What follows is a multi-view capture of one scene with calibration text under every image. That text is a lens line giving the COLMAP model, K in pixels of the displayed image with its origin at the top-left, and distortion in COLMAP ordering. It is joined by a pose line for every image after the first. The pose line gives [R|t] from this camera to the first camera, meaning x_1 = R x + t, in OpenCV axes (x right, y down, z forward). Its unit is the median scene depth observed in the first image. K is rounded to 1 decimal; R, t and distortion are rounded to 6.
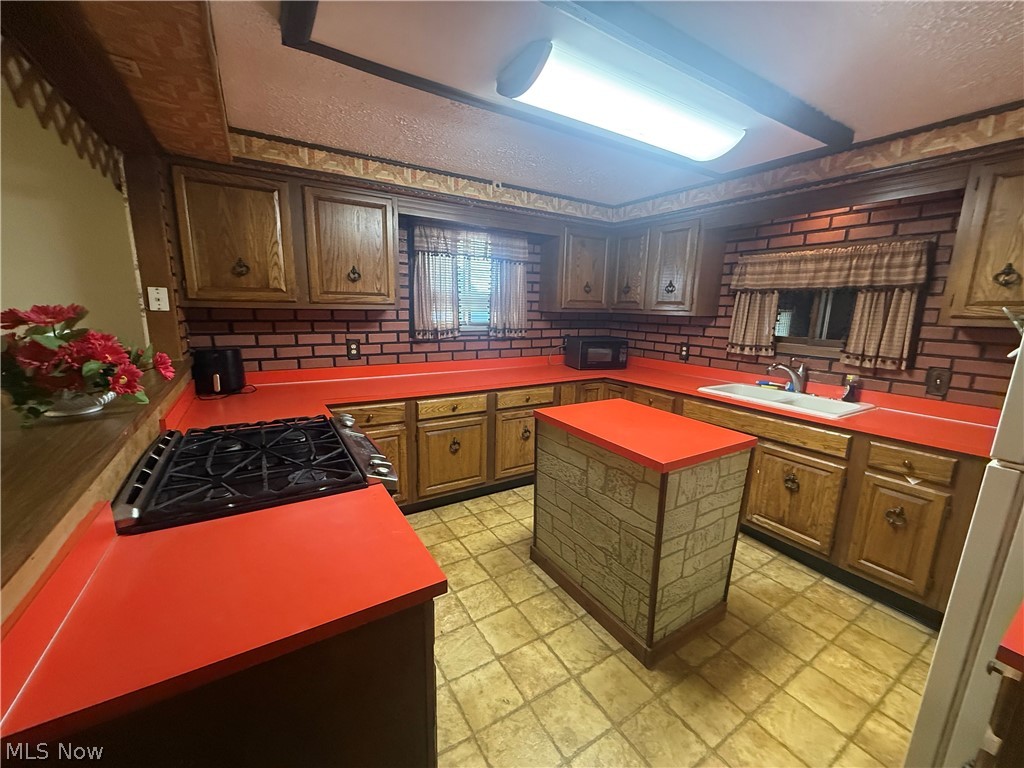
lens RADIAL K [[405.5, 0, 512.0], [0, 405.5, 384.0], [0, 0, 1]] dist [0.001996, -0.000465]
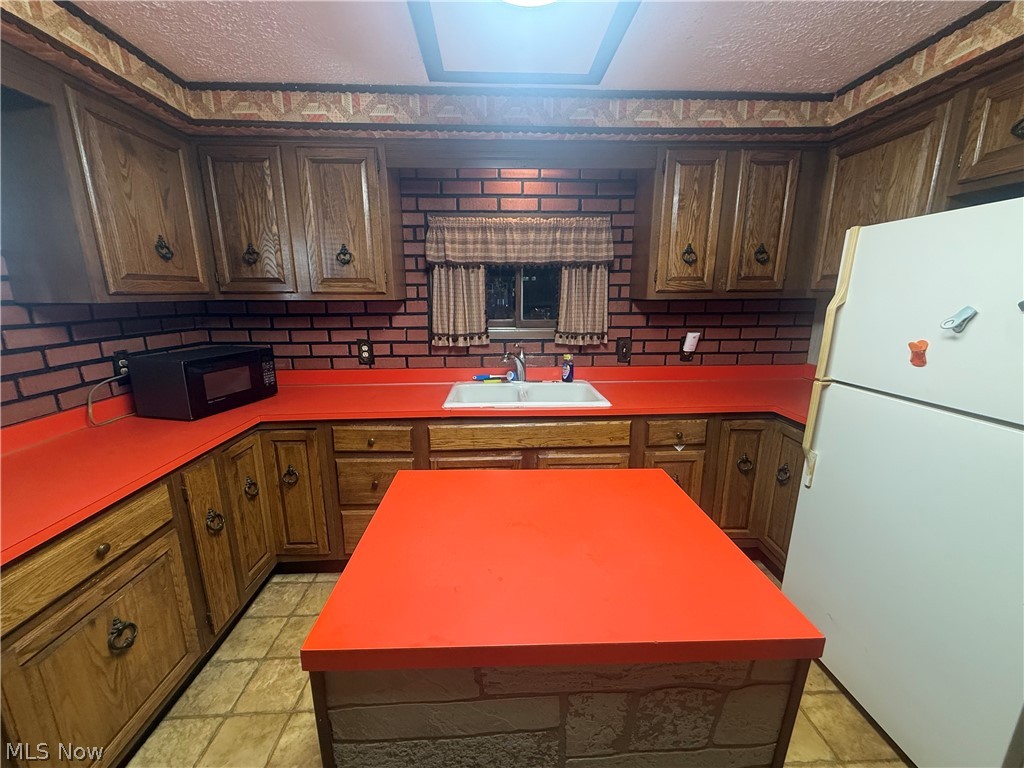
lens RADIAL K [[405.5, 0, 511.2], [0, 405.5, 384.5], [0, 0, 1]] dist [0.001996, -0.000465]
pose [[0.496689, -0.213811, 0.841181, -0.054542], [0.177496, 0.973721, 0.142695, -0.098293], [-0.849586, 0.078431, 0.521587, 0.525624]]
